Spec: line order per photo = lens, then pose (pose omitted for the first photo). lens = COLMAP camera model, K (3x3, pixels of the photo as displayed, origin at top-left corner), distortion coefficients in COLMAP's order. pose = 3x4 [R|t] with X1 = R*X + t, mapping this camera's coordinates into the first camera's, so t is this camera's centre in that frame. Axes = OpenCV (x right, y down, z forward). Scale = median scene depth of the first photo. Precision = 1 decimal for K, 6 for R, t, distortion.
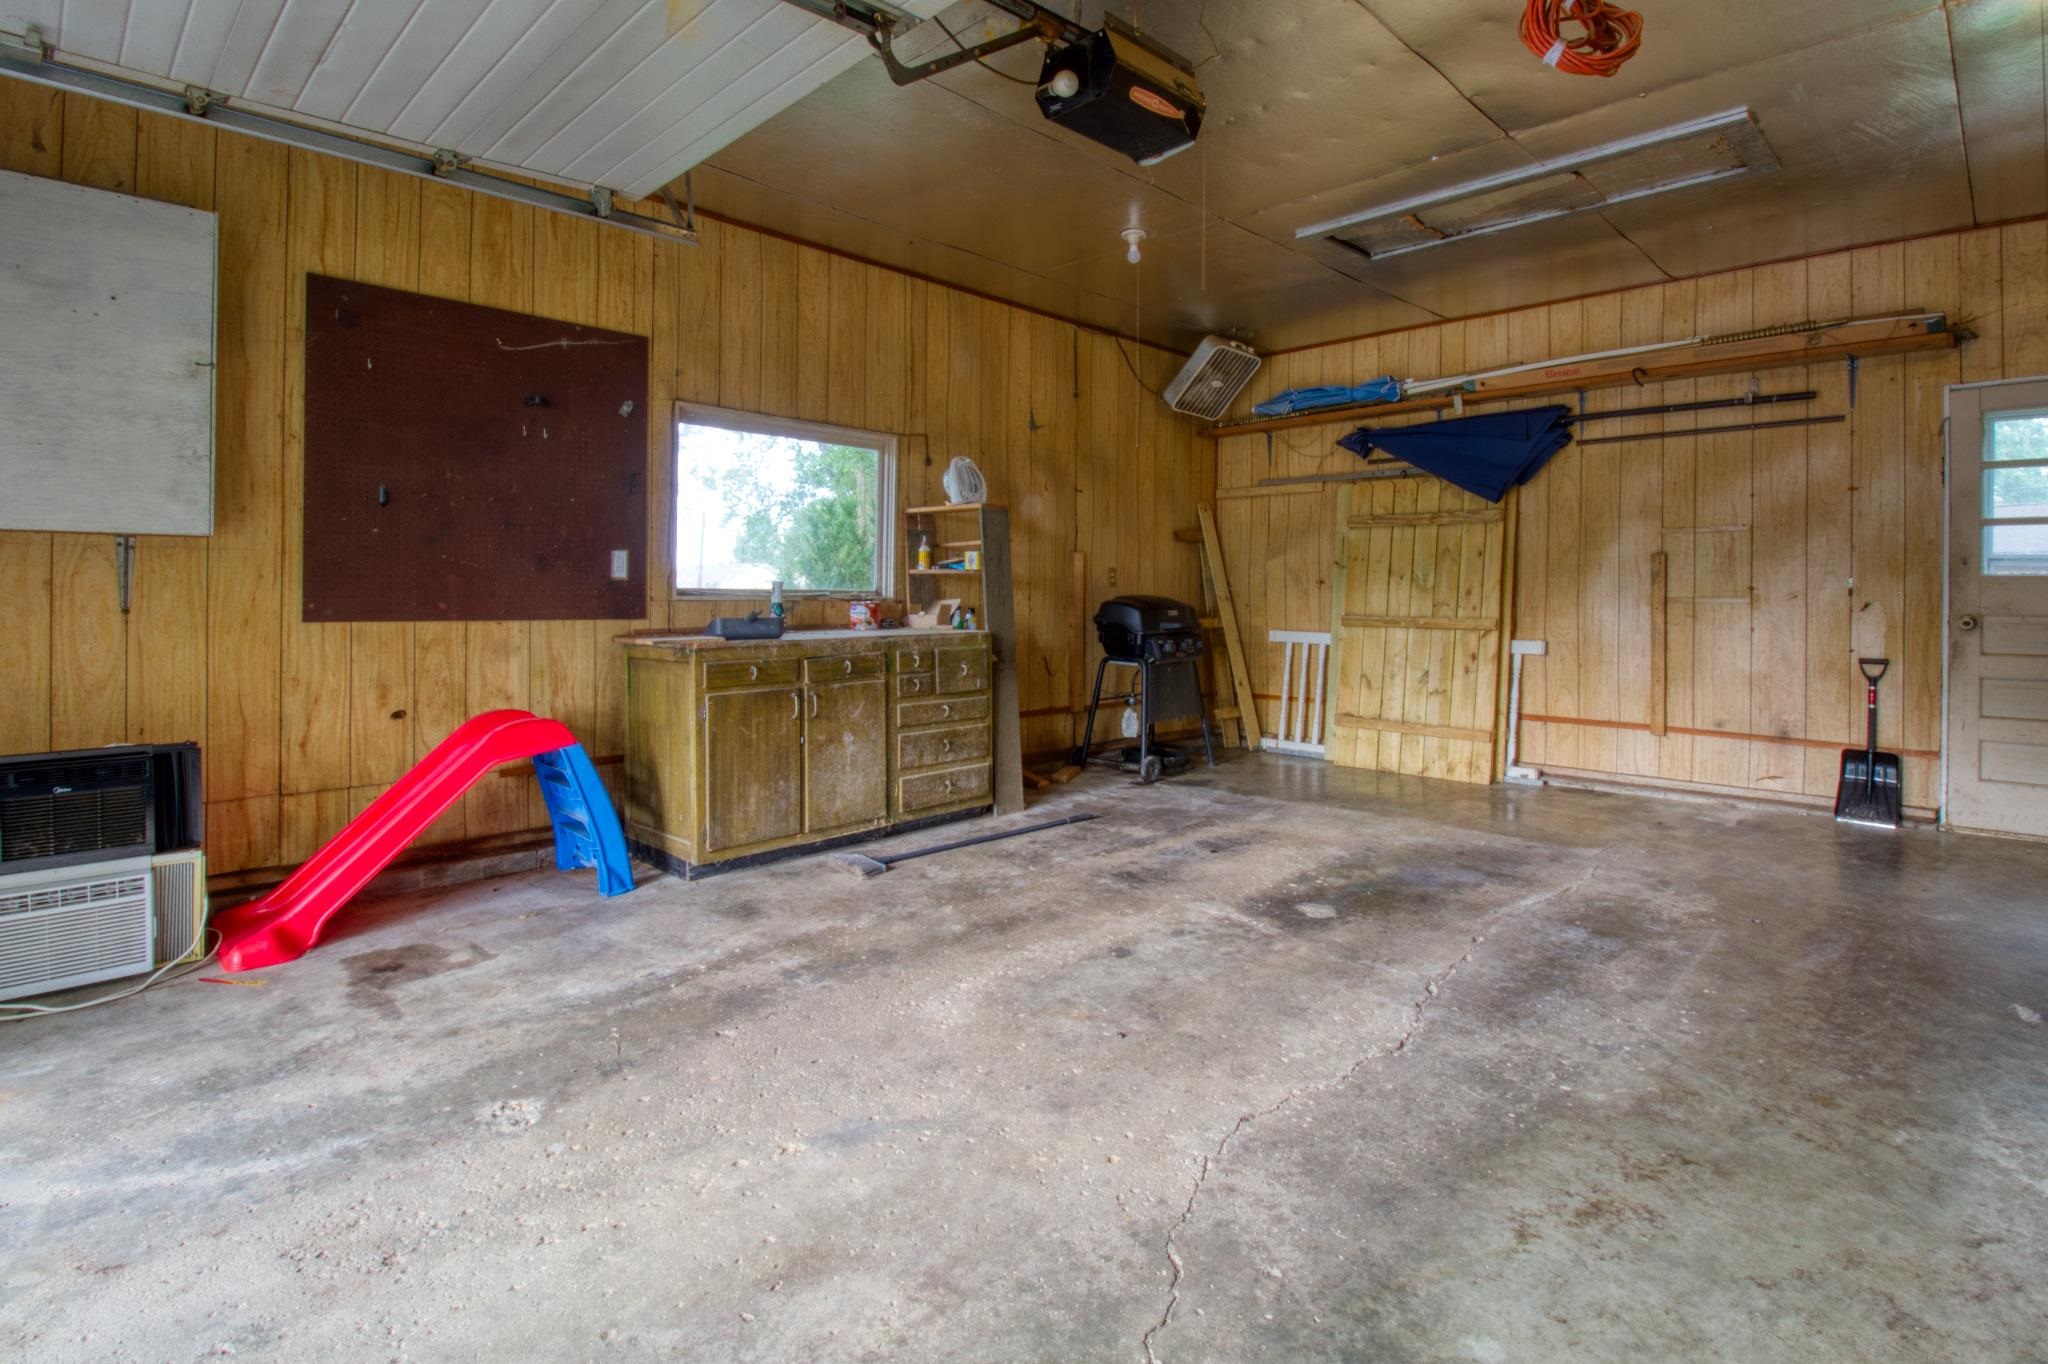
lens RADIAL K [[1007.0, 0, 1011.3], [0, 1007.0, 598.9], [0, 0, 1]] dist [0.000749, -0.010751]
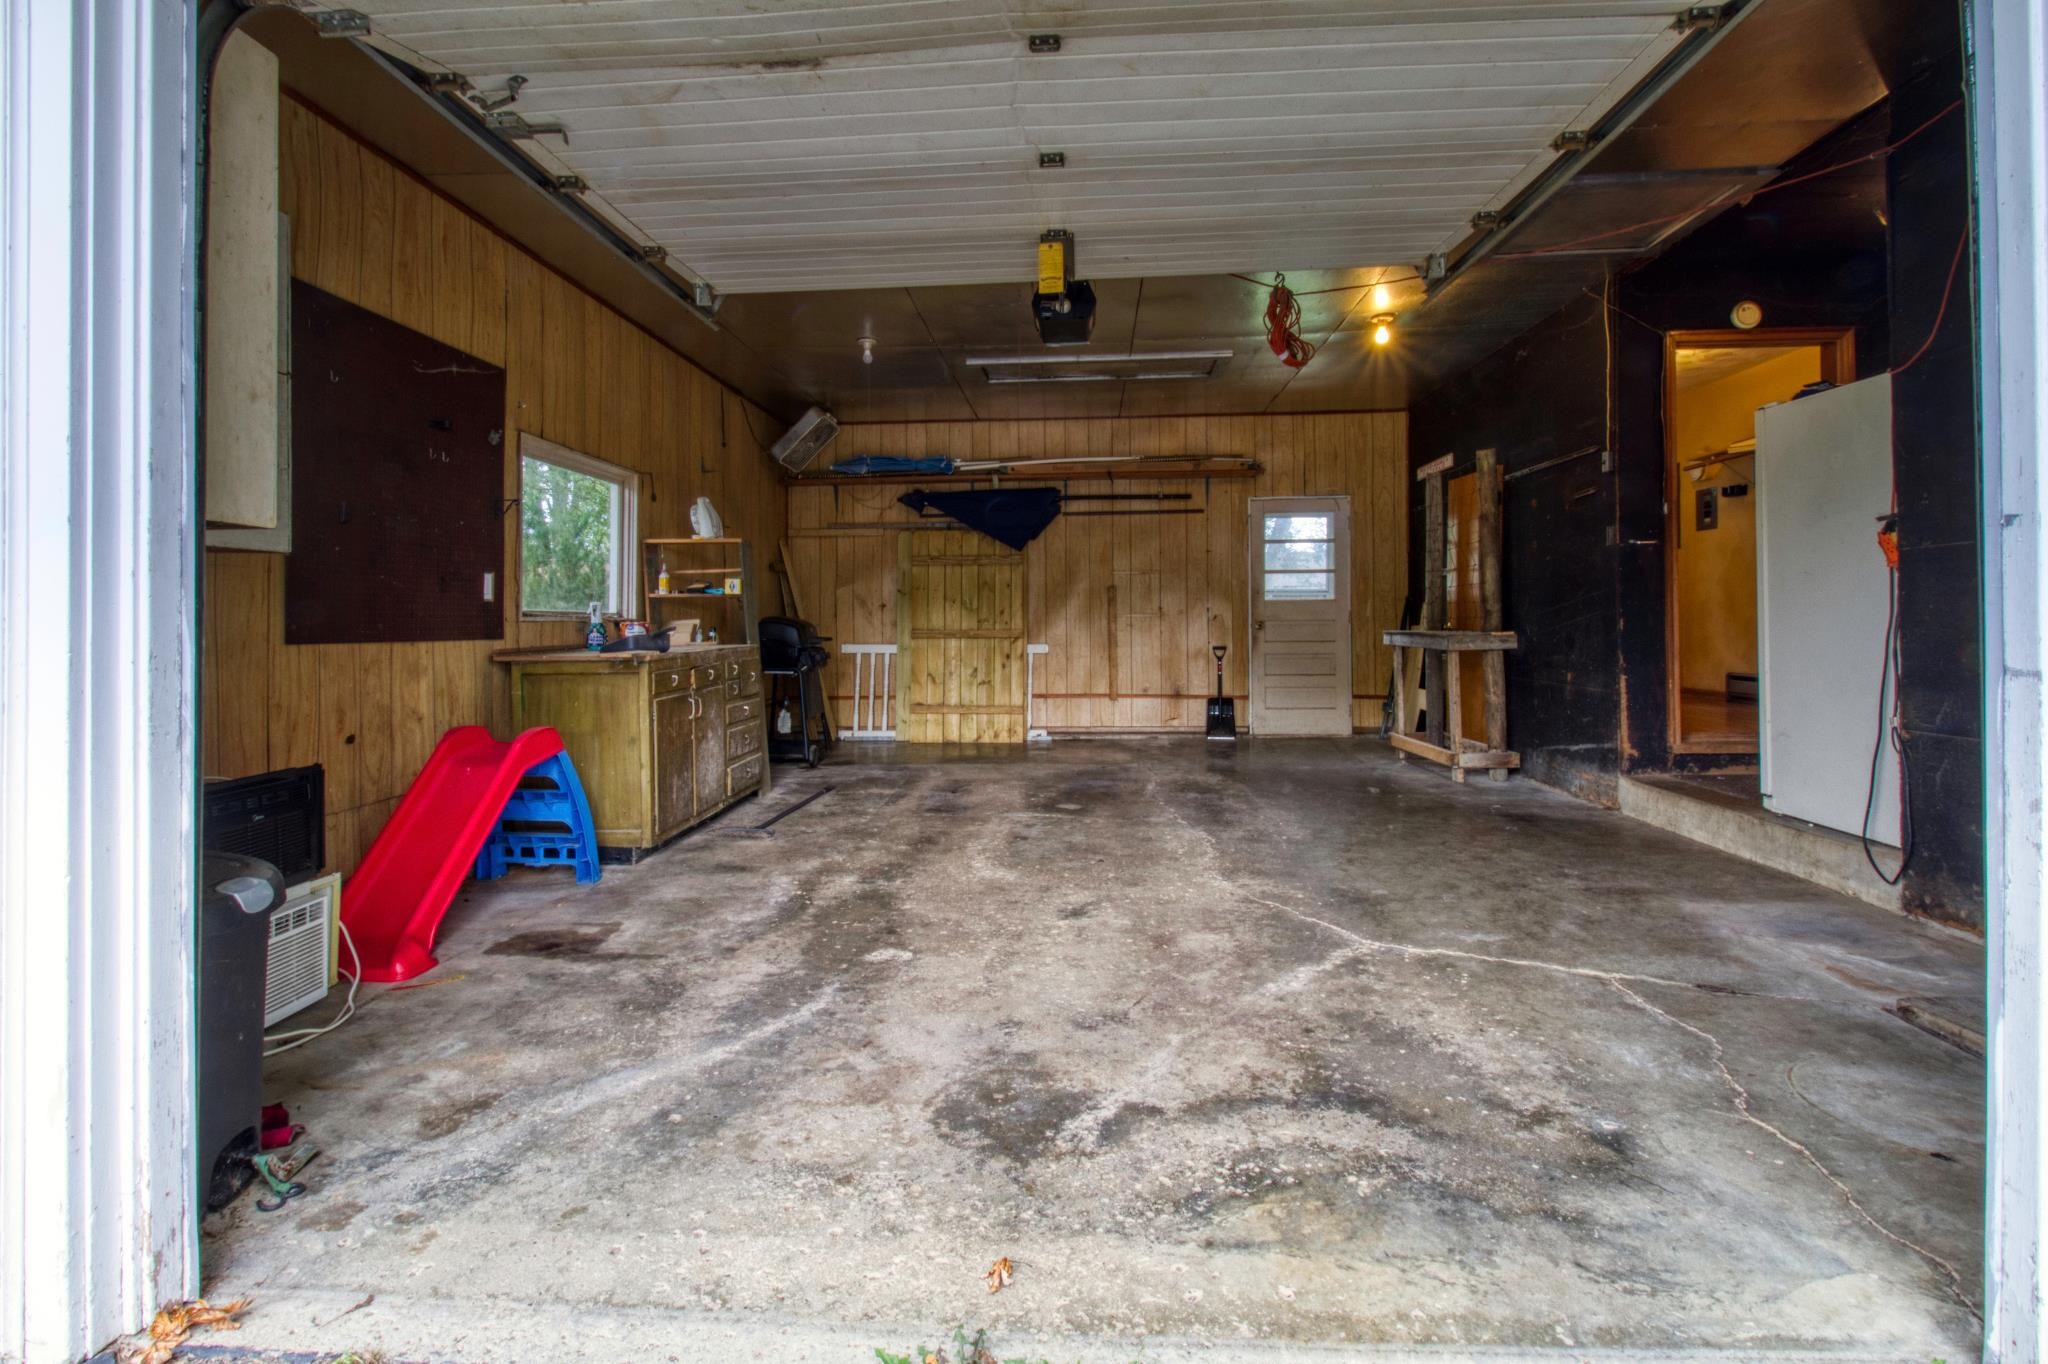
lens RADIAL K [[1007.0, 0, 984.0], [0, 1007.0, 619.6], [0, 0, 1]] dist [0.000749, -0.010751]
pose [[0.765518, -0.010175, 0.643334, -0.555294], [0.015296, 0.999880, -0.002386, 0.008375], [-0.643233, 0.011667, 0.765582, -0.098582]]
